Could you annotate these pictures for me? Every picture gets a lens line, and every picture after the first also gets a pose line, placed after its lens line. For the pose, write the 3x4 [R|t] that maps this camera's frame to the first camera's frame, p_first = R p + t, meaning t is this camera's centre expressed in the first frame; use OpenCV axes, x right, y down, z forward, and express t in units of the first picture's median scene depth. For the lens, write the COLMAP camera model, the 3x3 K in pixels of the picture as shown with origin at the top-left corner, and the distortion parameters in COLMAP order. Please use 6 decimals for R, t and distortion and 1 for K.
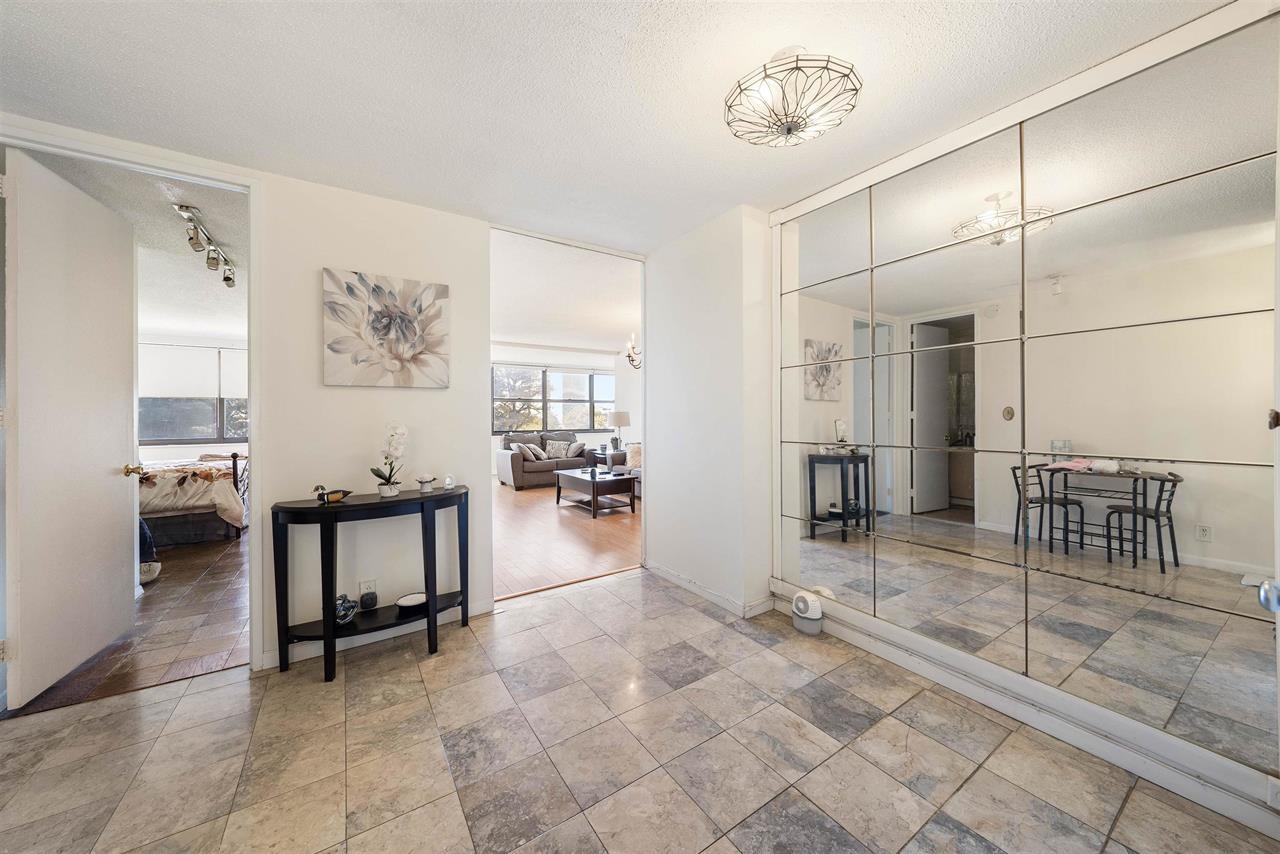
lens RADIAL K [[453.1, 0, 636.1], [0, 453.1, 418.6], [0, 0, 1]] dist [0.001988, 0.000383]
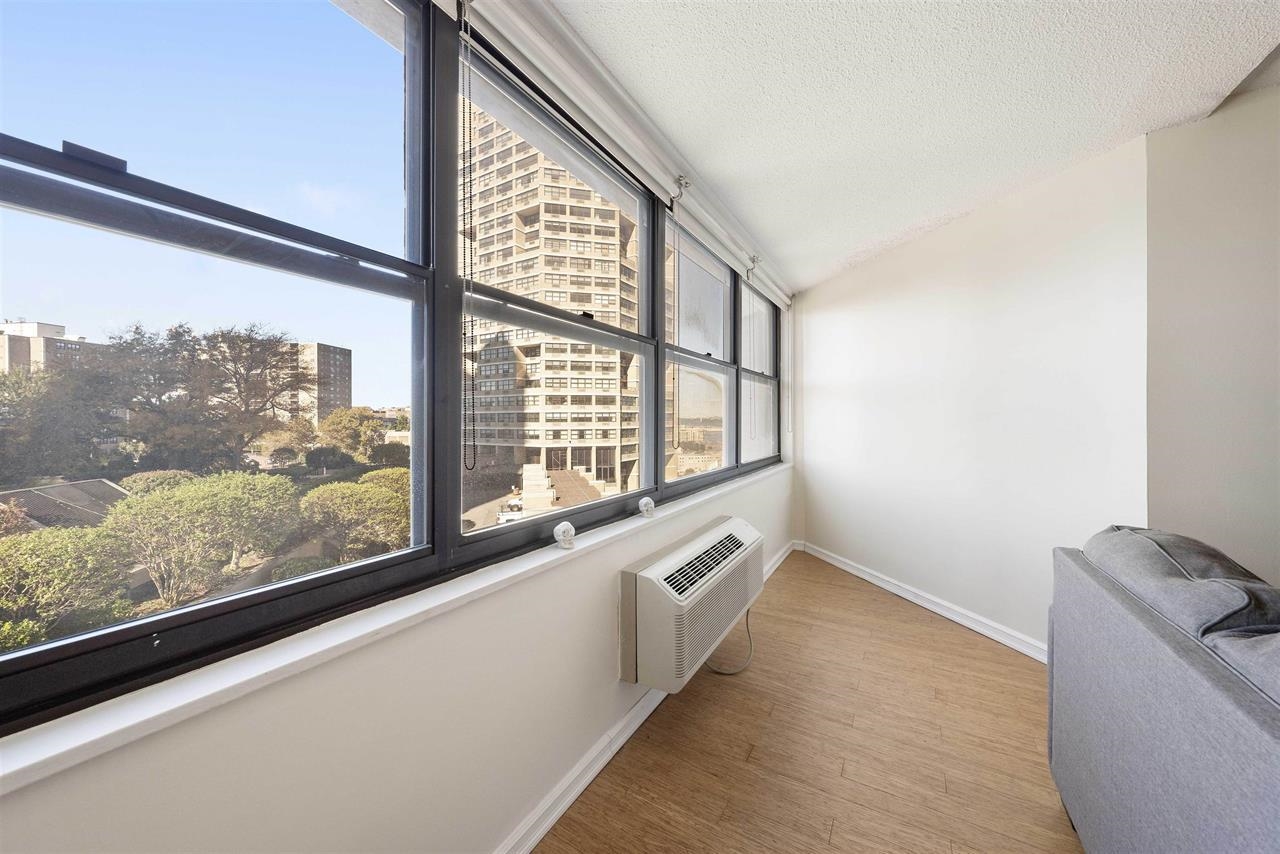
lens RADIAL K [[453.1, 0, 634.3], [0, 453.1, 424.3], [0, 0, 1]] dist [0.001988, 0.000383]
pose [[0.896776, 0.000867, 0.442484, -0.418831], [-0.001565, 0.999998, 0.001213, -0.003337], [-0.442482, -0.001780, 0.896775, 1.116509]]
